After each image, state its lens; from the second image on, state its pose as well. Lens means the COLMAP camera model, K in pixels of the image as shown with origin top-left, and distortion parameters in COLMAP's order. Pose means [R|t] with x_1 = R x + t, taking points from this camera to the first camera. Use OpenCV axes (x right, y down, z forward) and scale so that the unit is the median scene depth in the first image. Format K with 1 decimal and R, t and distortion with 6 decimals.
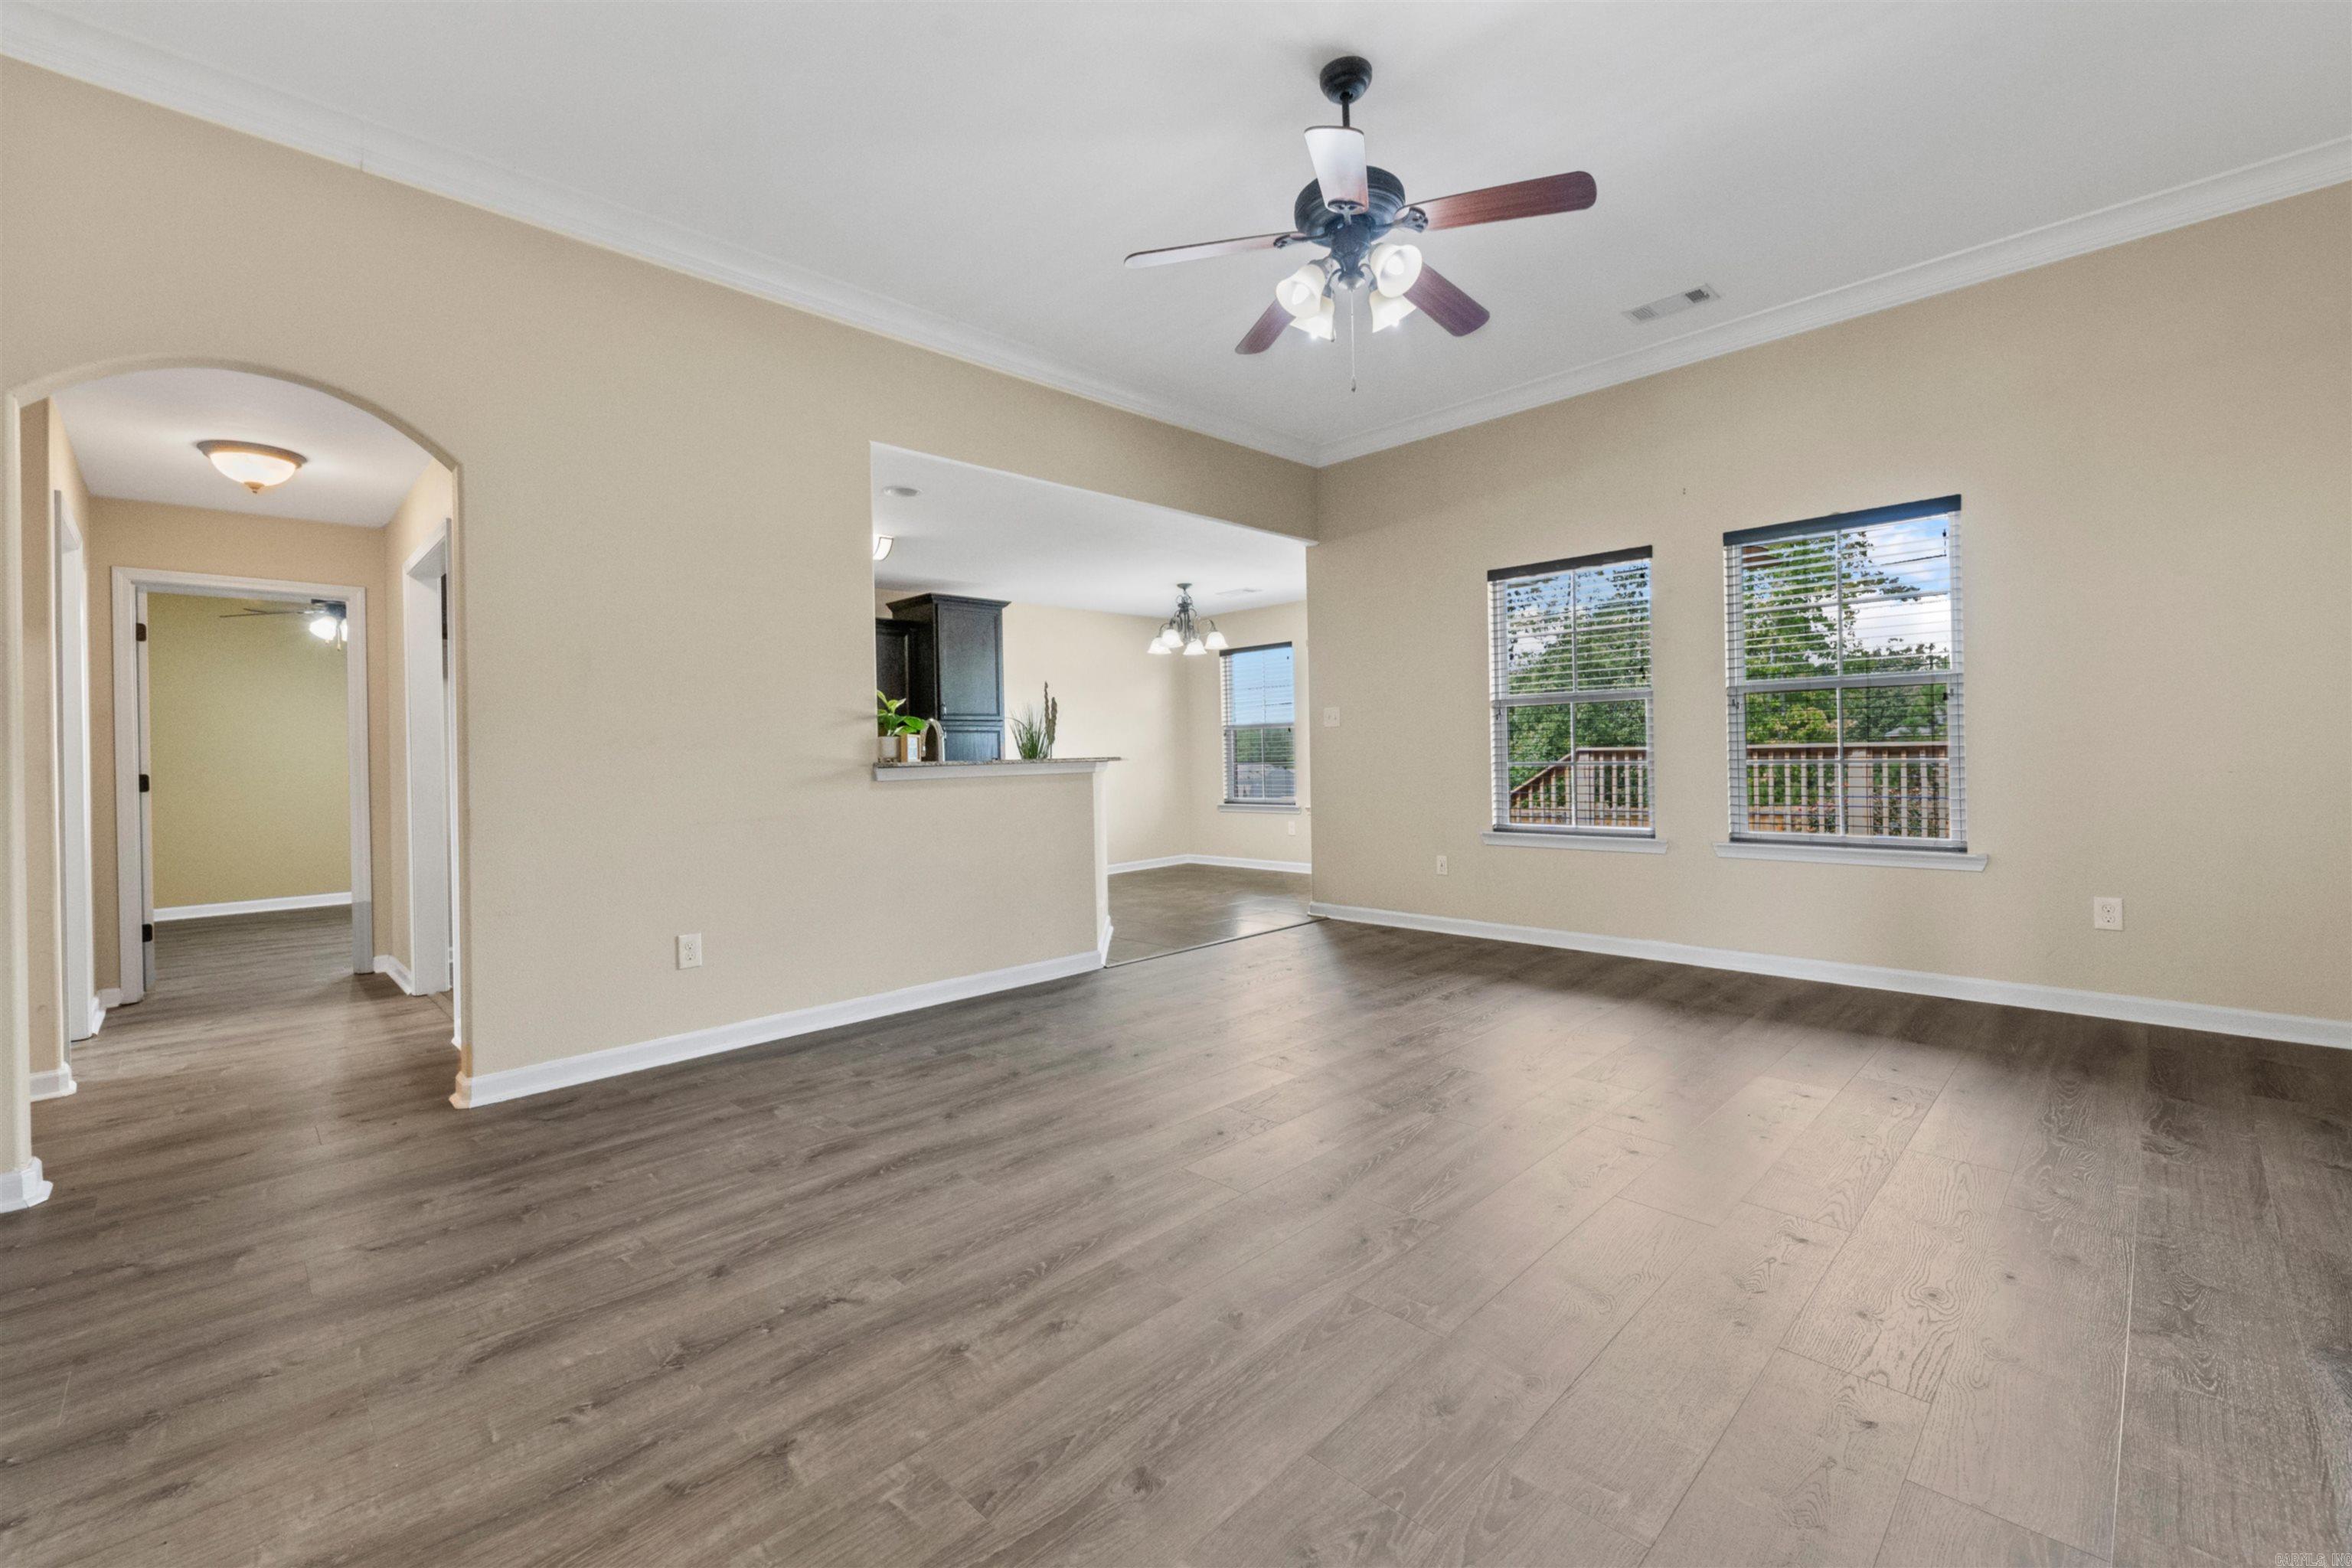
lens RADIAL K [[983.1, 0, 1167.4], [0, 983.1, 738.4], [0, 0, 1]] dist [0.001867, -0.001081]
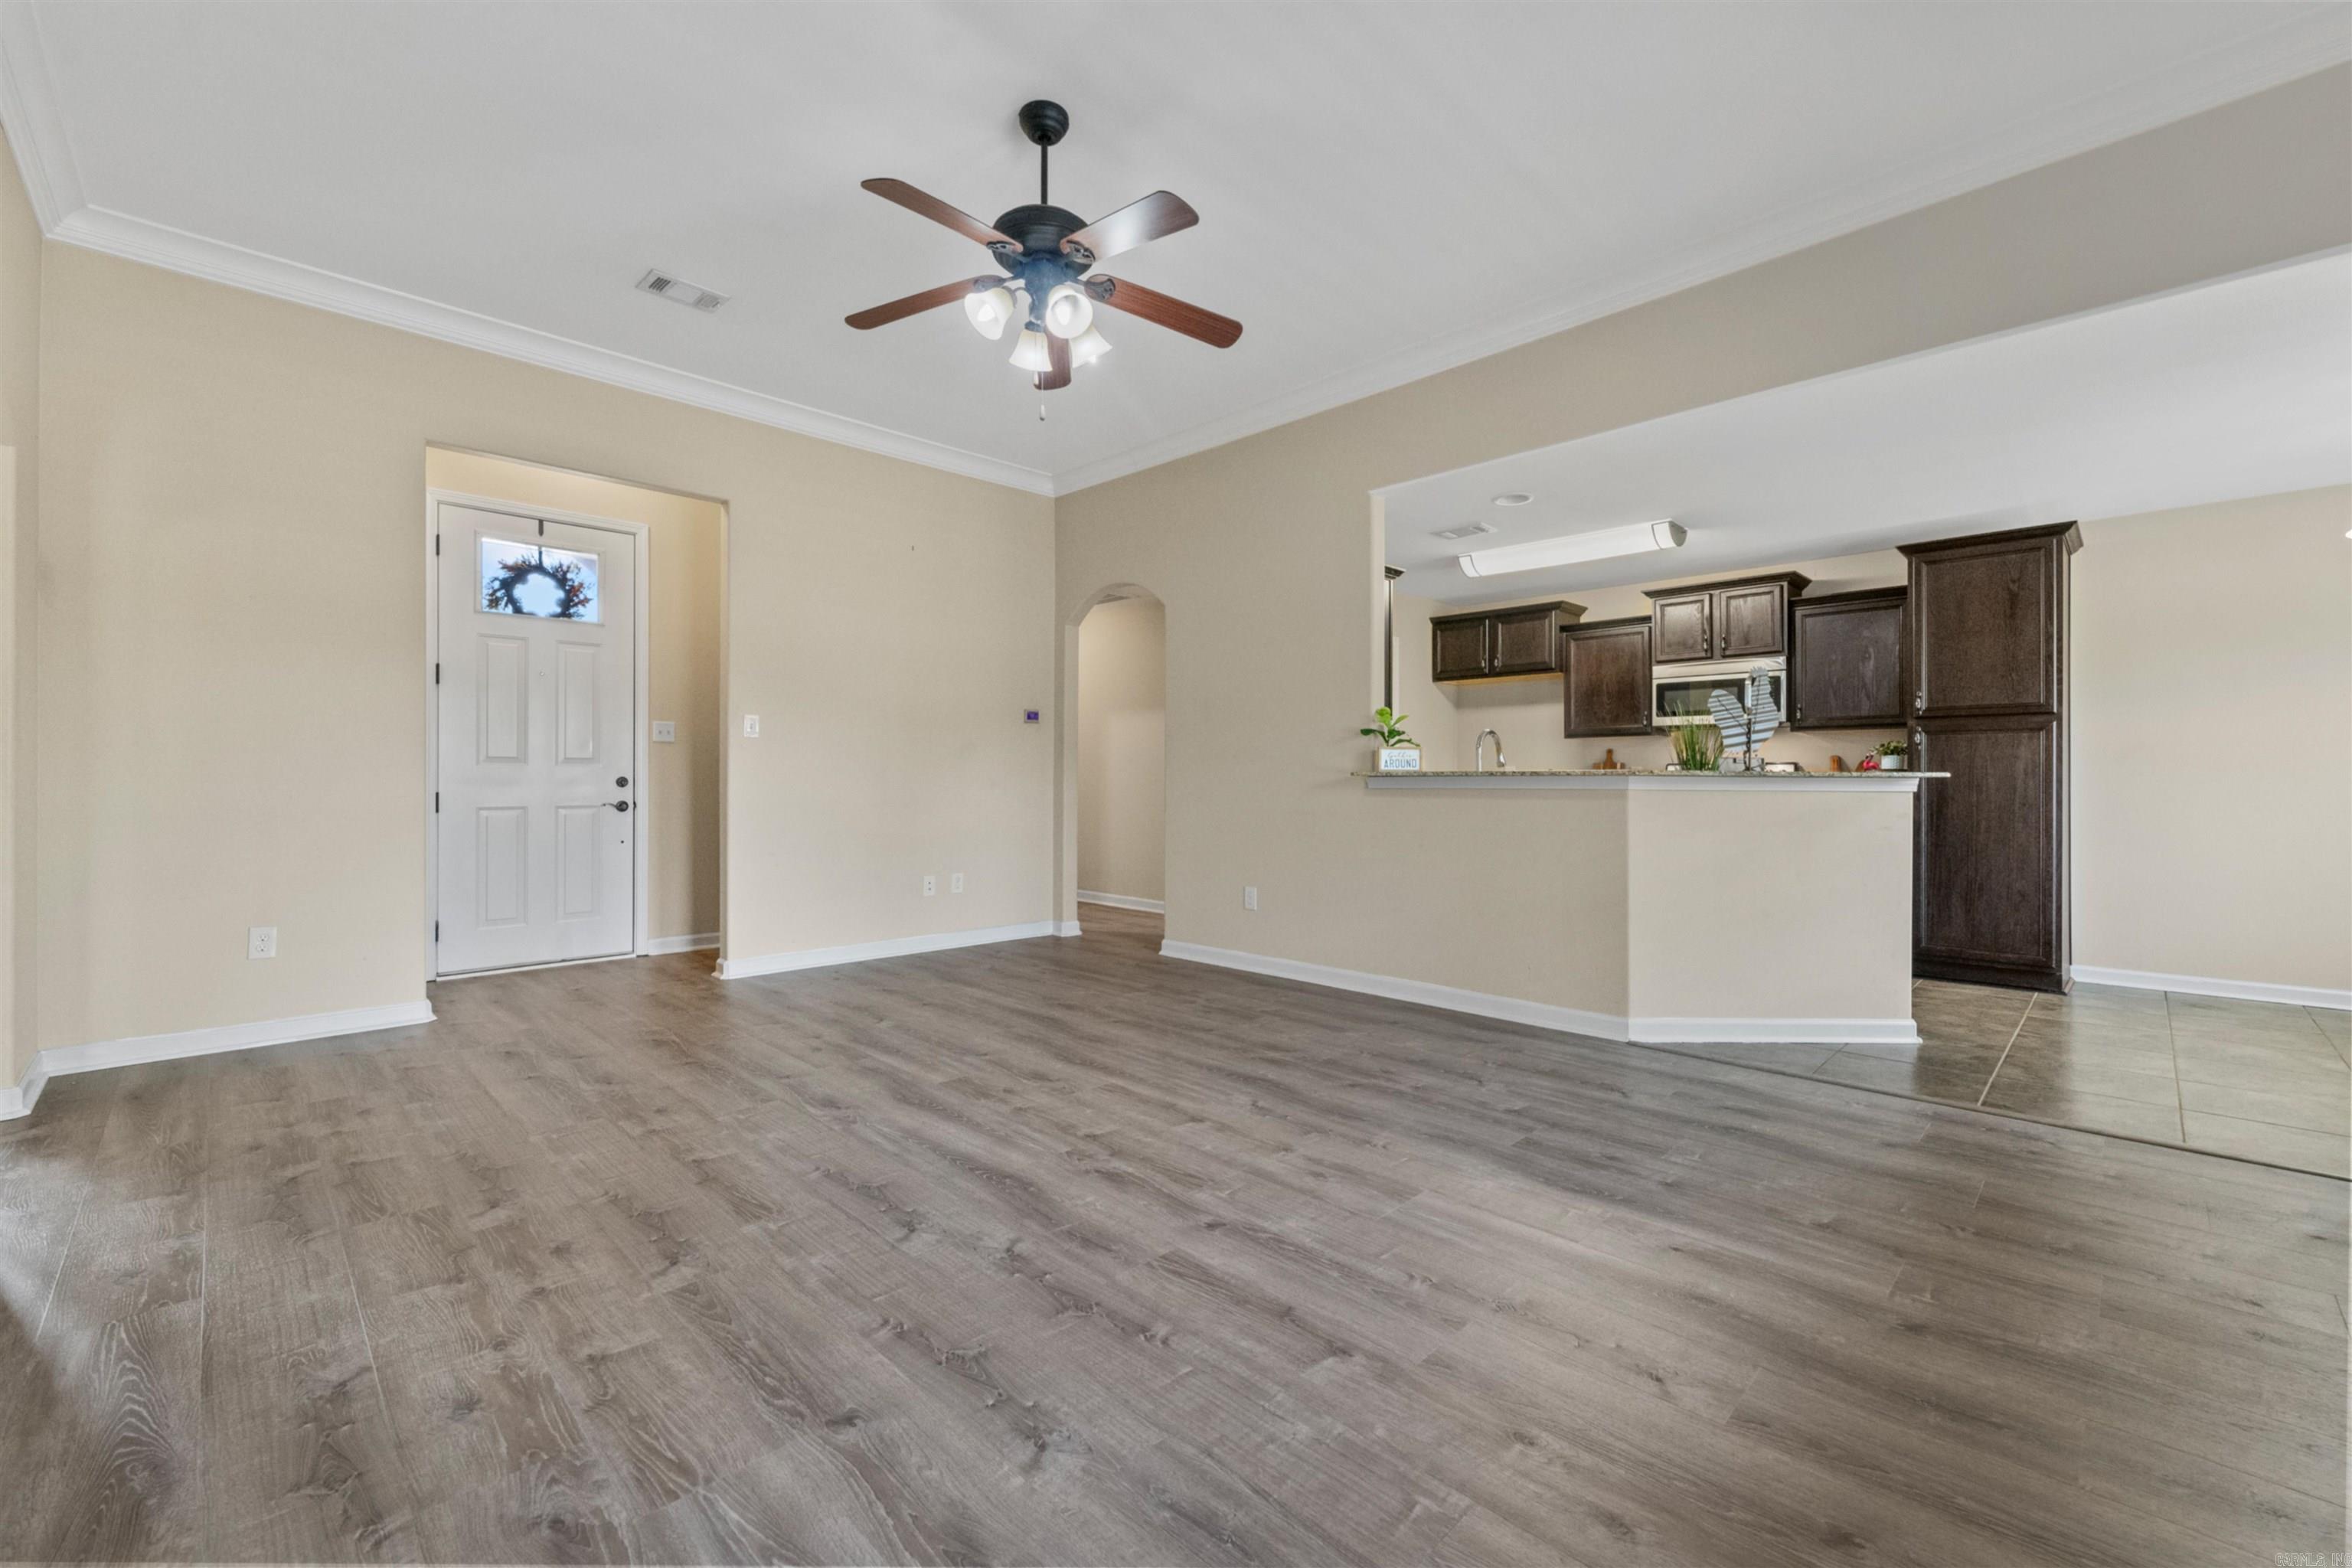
lens RADIAL K [[955.2, 0, 1169.5], [0, 955.2, 767.5], [0, 0, 1]] dist [0.003223, -0.000220]
pose [[0.000543, 0.011089, -0.999938, 1.123485], [0.015450, 0.999819, 0.011096, 0.003706], [0.999880, -0.015455, 0.000372, 1.052111]]
